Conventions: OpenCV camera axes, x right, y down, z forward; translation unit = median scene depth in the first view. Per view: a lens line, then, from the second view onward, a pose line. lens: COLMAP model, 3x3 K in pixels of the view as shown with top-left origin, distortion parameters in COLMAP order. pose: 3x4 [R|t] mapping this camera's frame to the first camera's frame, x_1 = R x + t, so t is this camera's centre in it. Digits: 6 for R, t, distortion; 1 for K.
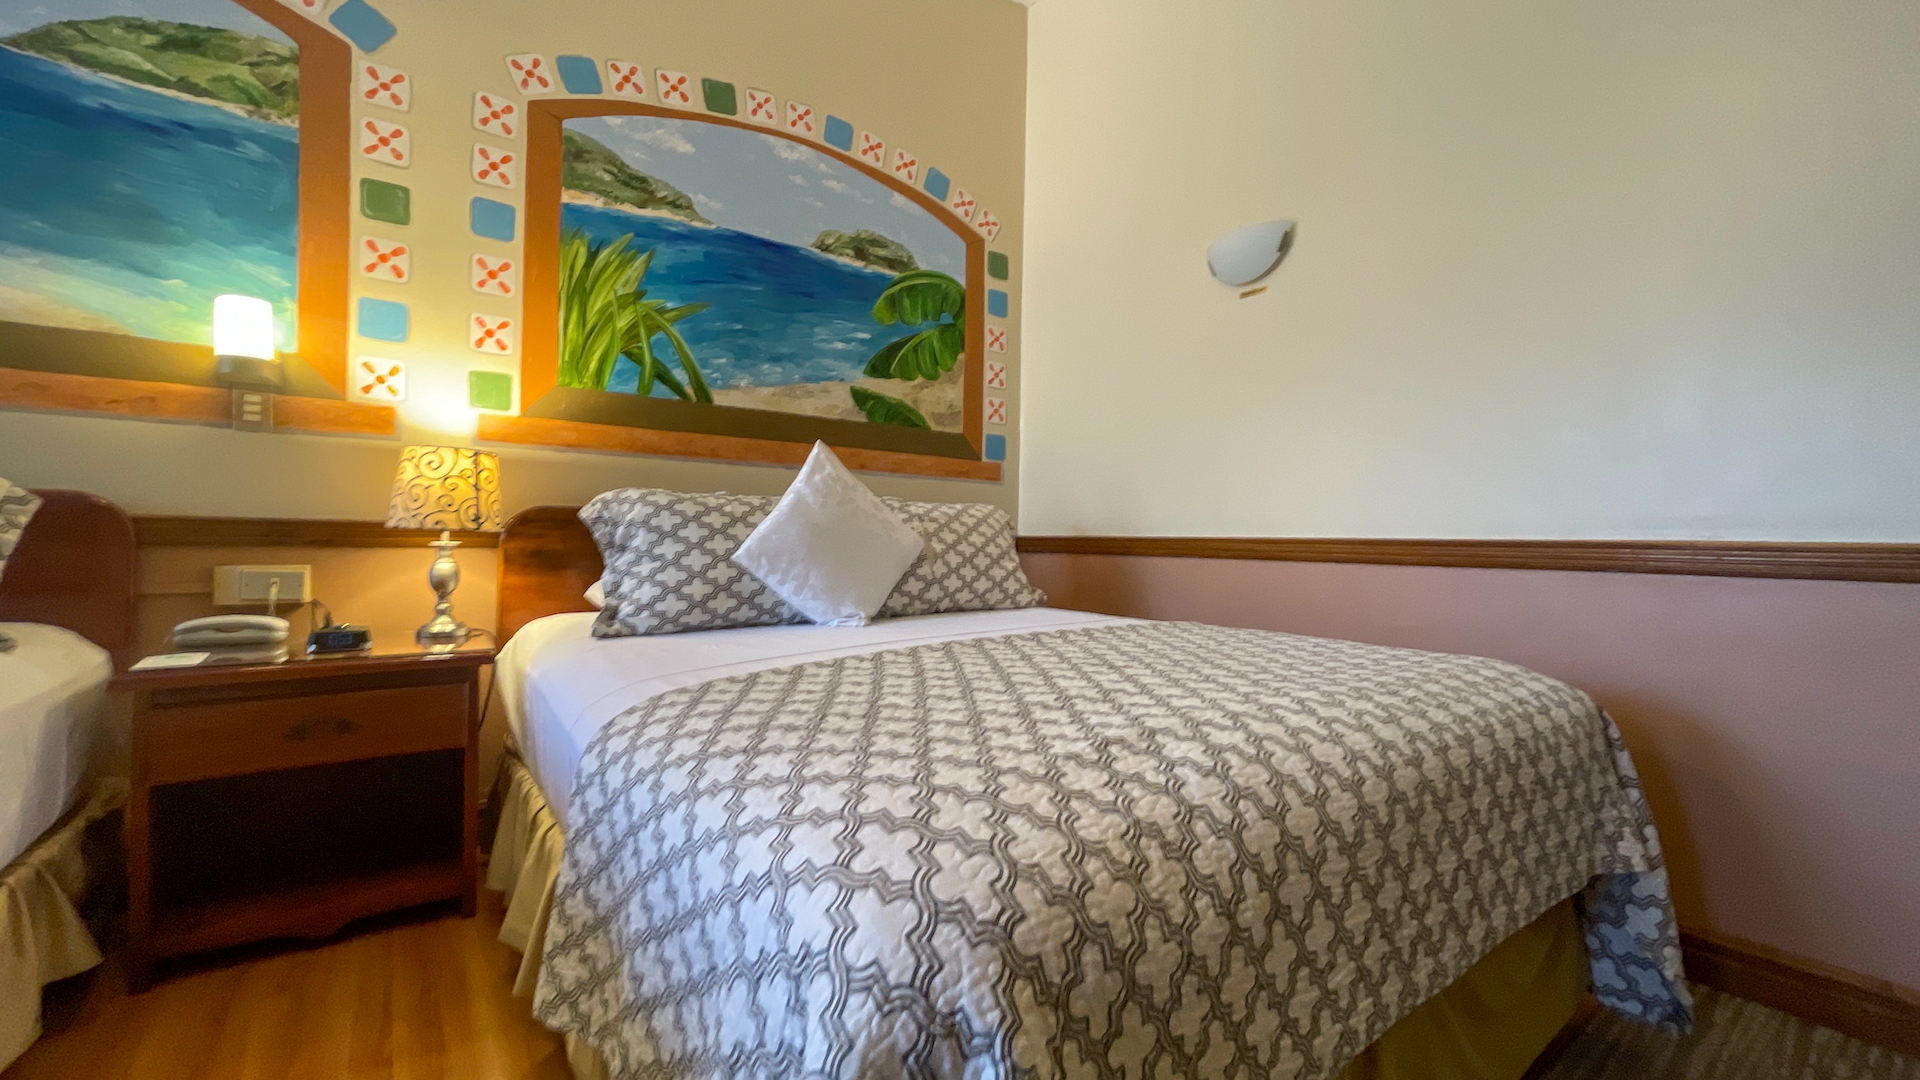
lens RADIAL K [[779.1, 0, 959.3], [0, 779.1, 531.7], [0, 0, 1]] dist [-0.008525, 0.004536]
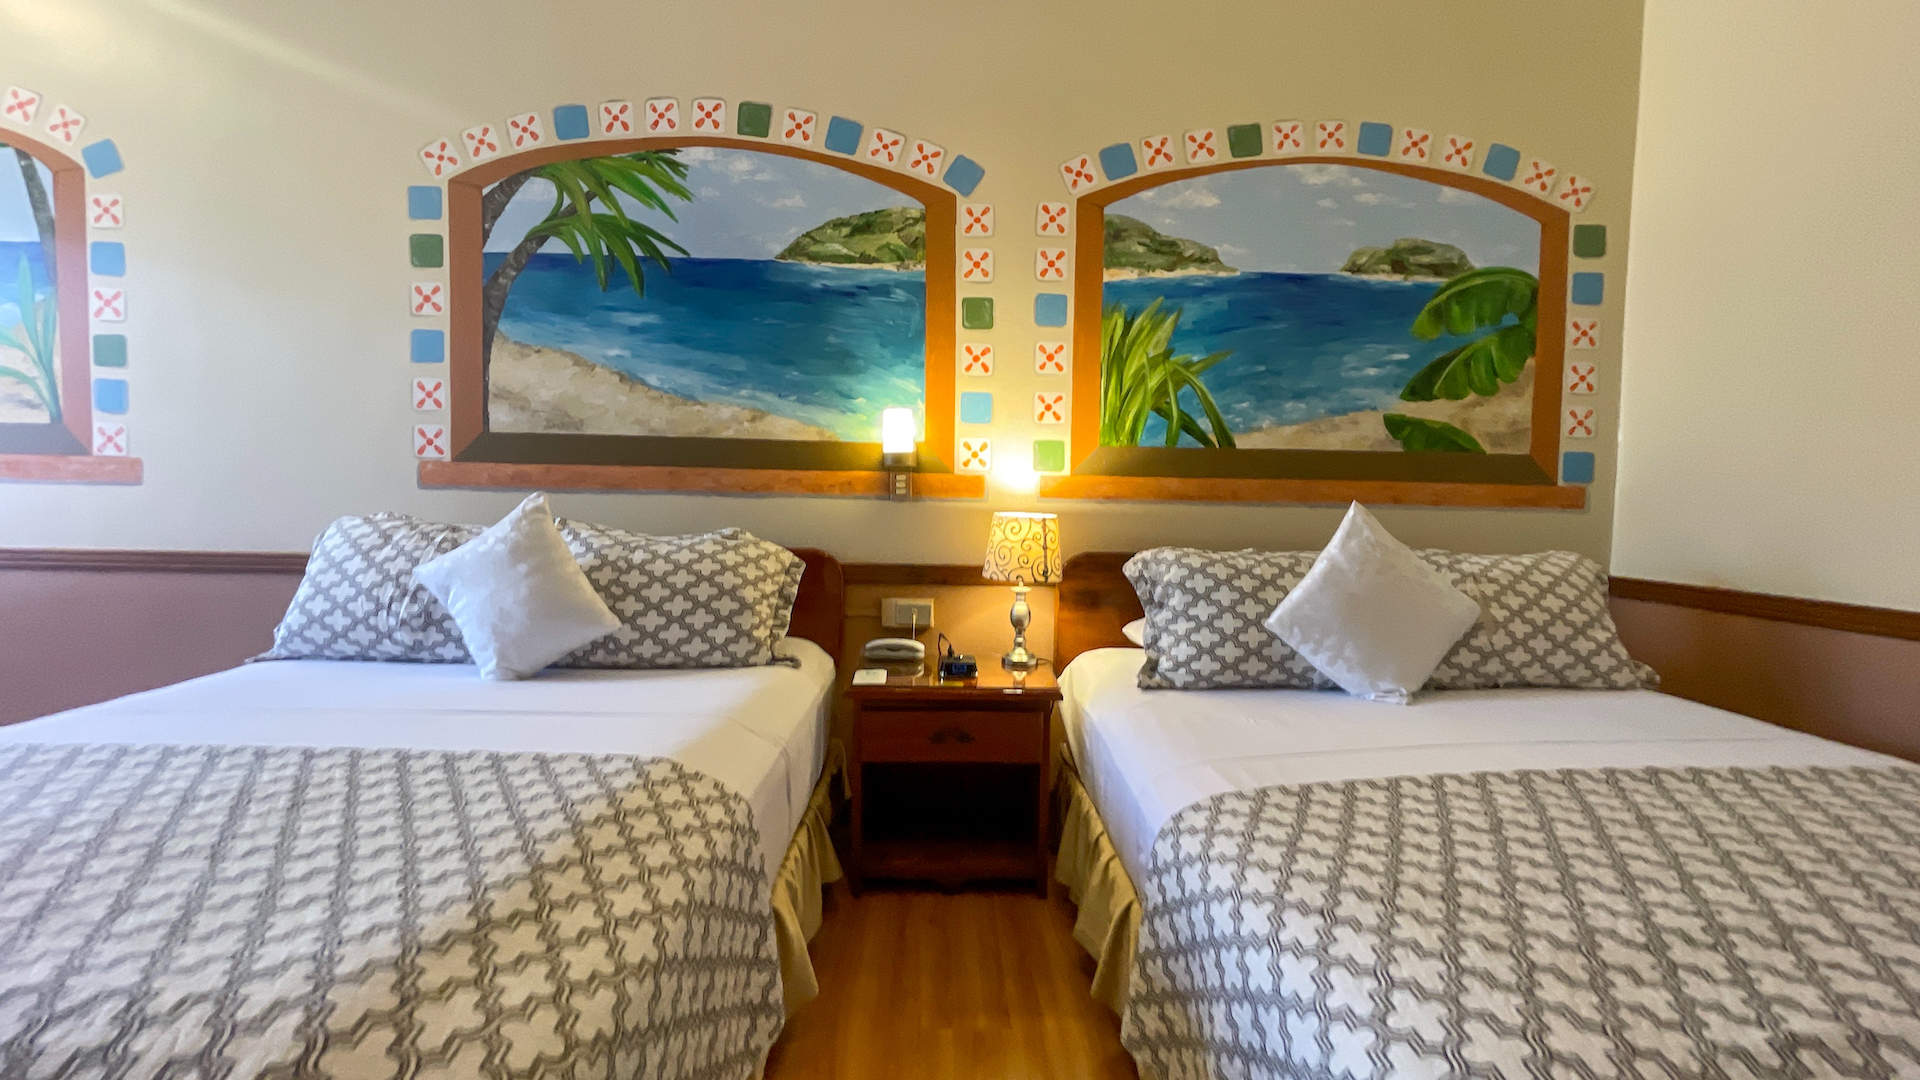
lens RADIAL K [[779.1, 0, 959.3], [0, 779.1, 531.7], [0, 0, 1]] dist [-0.008525, 0.004536]
pose [[0.822550, 0.024646, -0.568159, -0.032407], [0.003314, 0.998836, 0.048126, -0.115978], [0.568684, -0.041469, 0.821510, -0.063368]]
